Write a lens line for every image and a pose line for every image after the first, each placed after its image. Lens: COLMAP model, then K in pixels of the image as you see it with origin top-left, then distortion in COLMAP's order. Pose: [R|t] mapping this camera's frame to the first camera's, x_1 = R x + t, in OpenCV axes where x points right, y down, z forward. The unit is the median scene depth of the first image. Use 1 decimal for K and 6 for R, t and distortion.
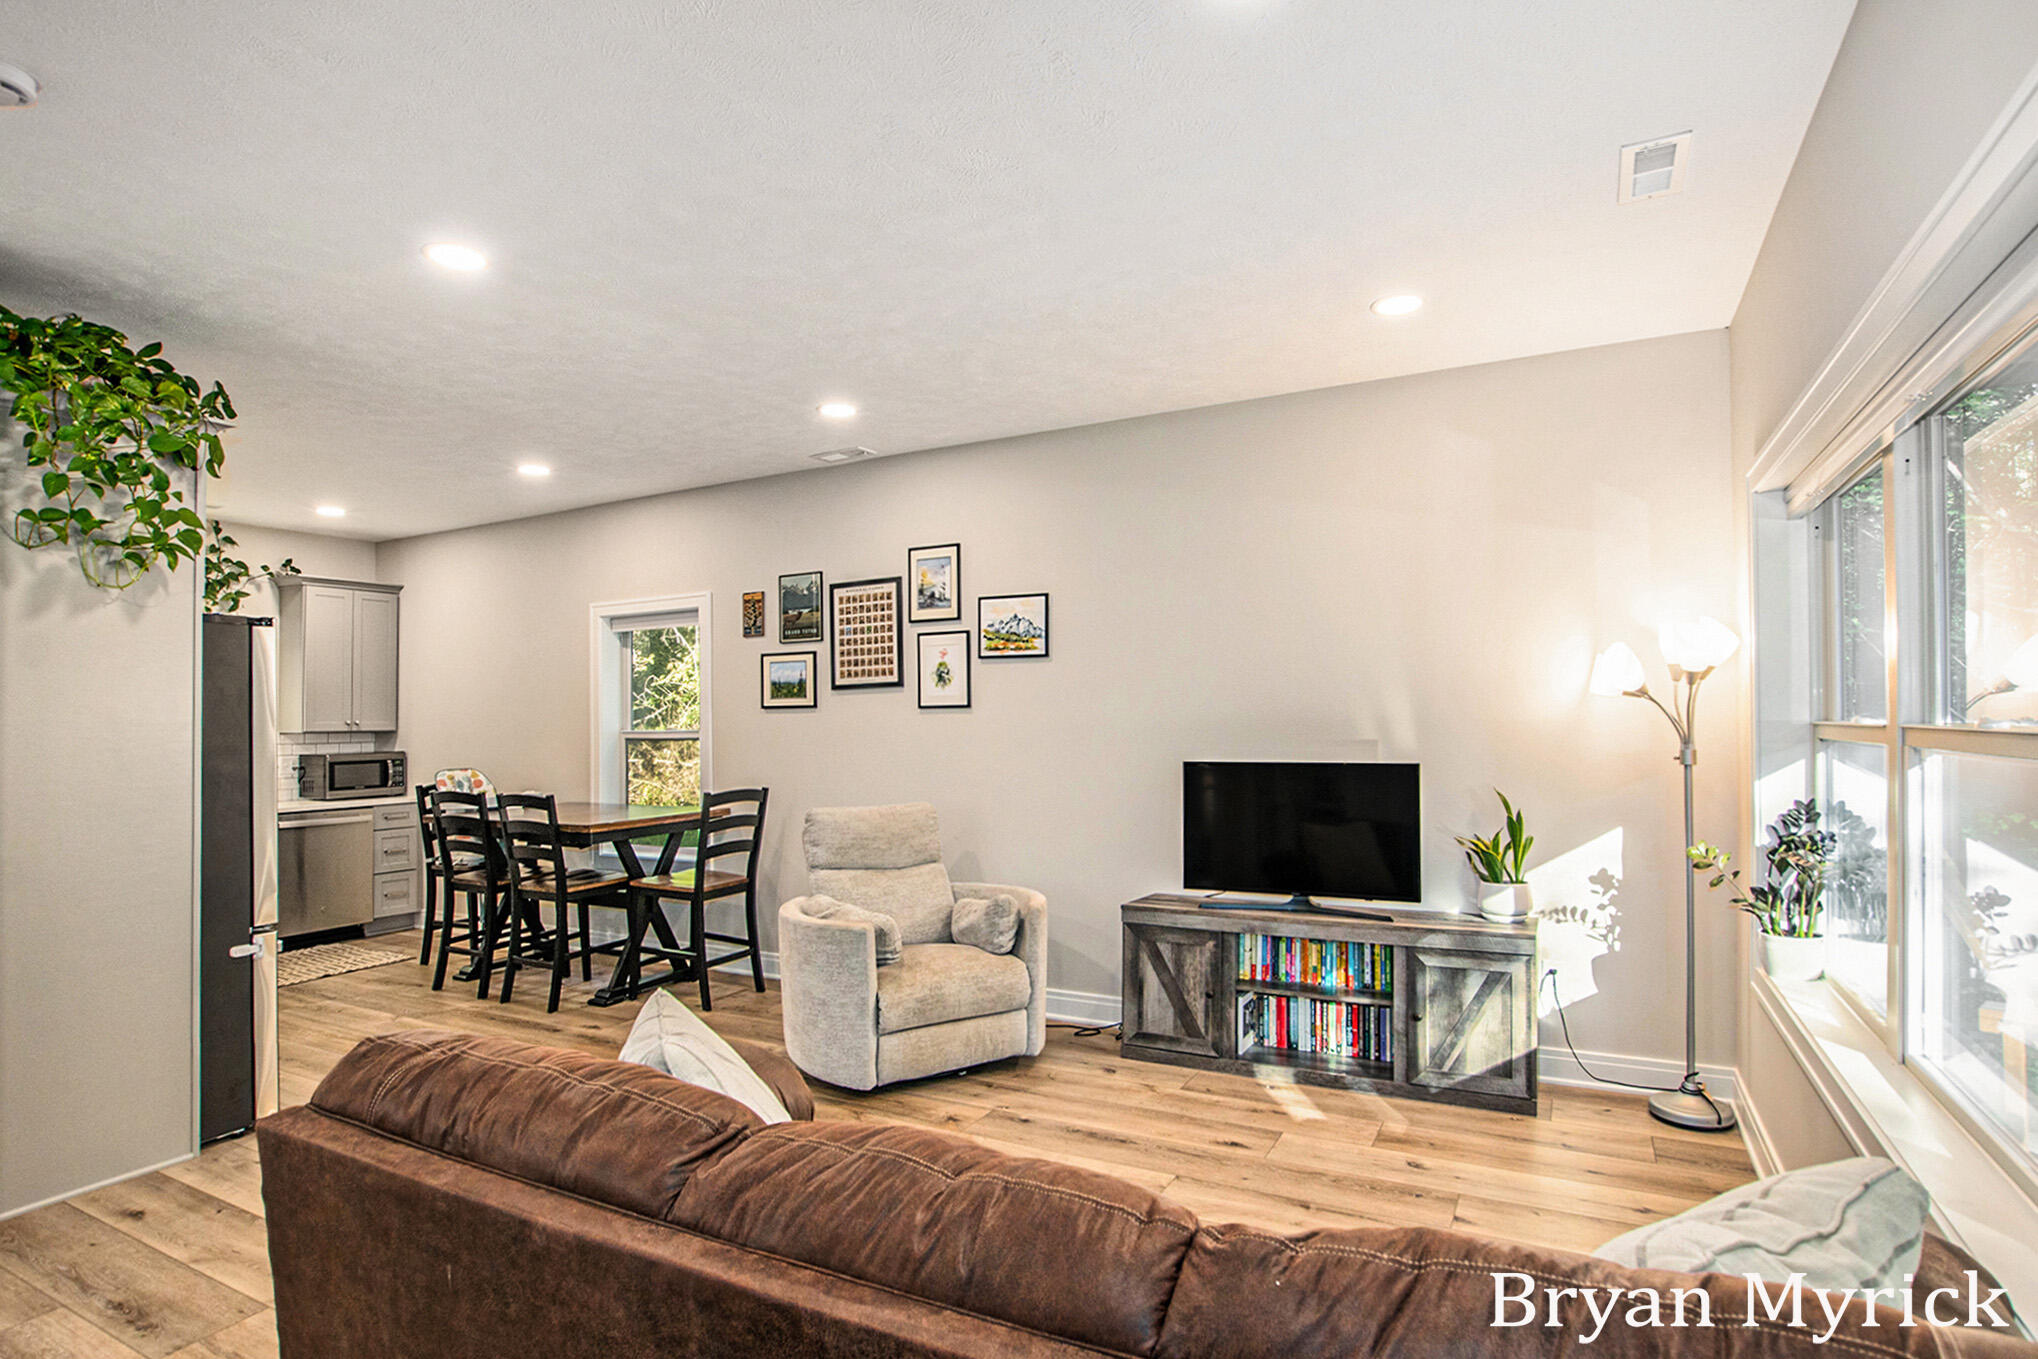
lens RADIAL K [[1000.9, 0, 1026.8], [0, 1000.9, 719.9], [0, 0, 1]] dist [-0.000389, -0.000042]
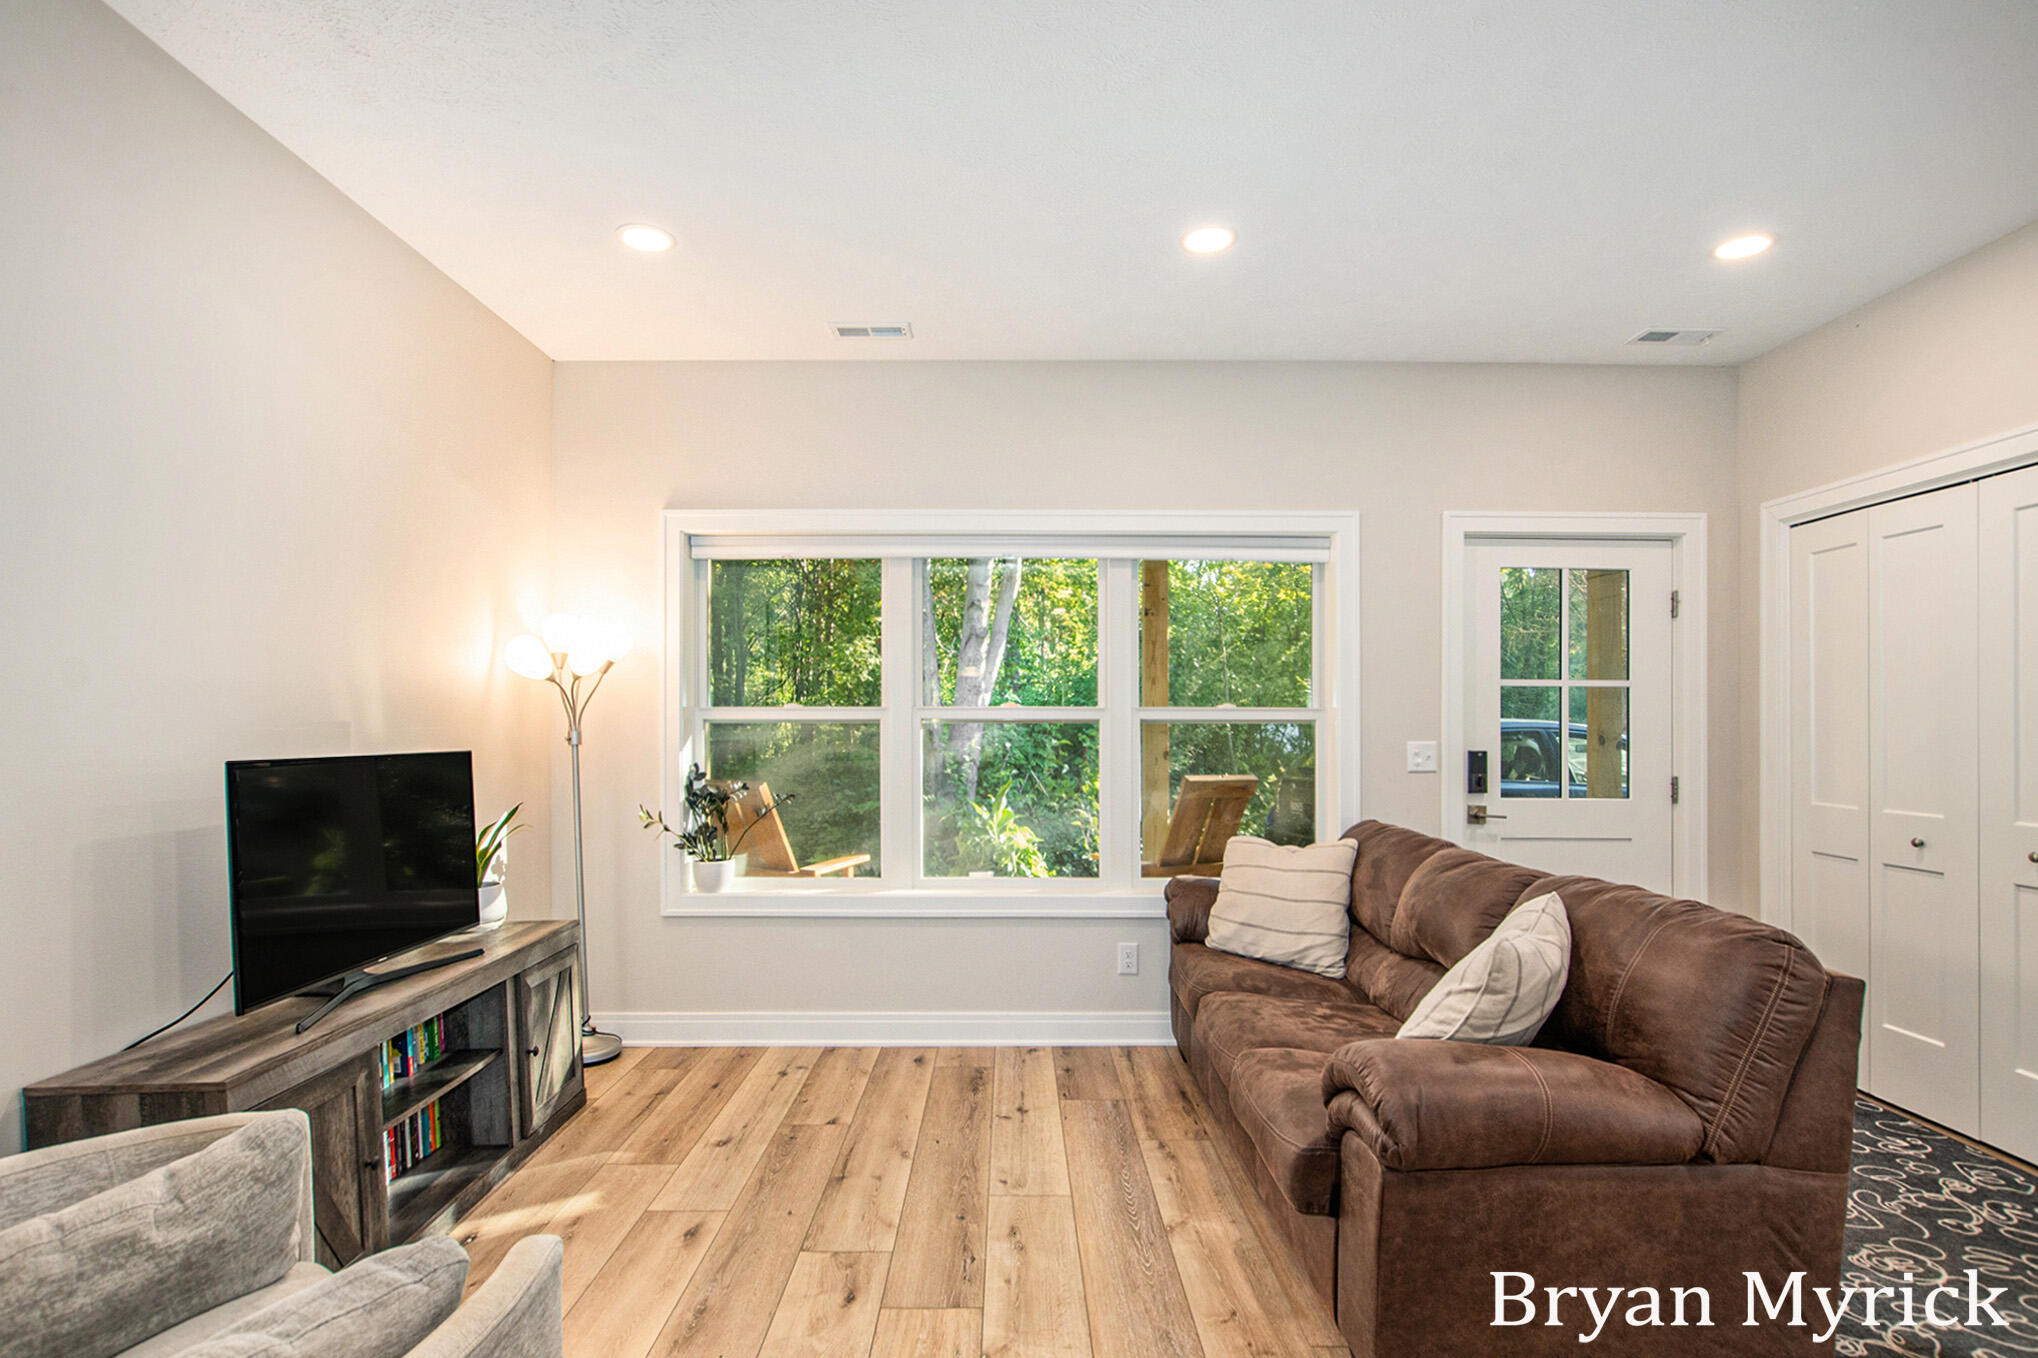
lens RADIAL K [[1000.9, 0, 1026.8], [0, 1000.9, 719.4], [0, 0, 1]] dist [-0.000389, -0.000042]
pose [[-0.485692, 0.014281, 0.874013, -0.523693], [-0.007921, 0.999754, -0.020738, 0.031830], [-0.874094, -0.016995, -0.485459, 1.001609]]
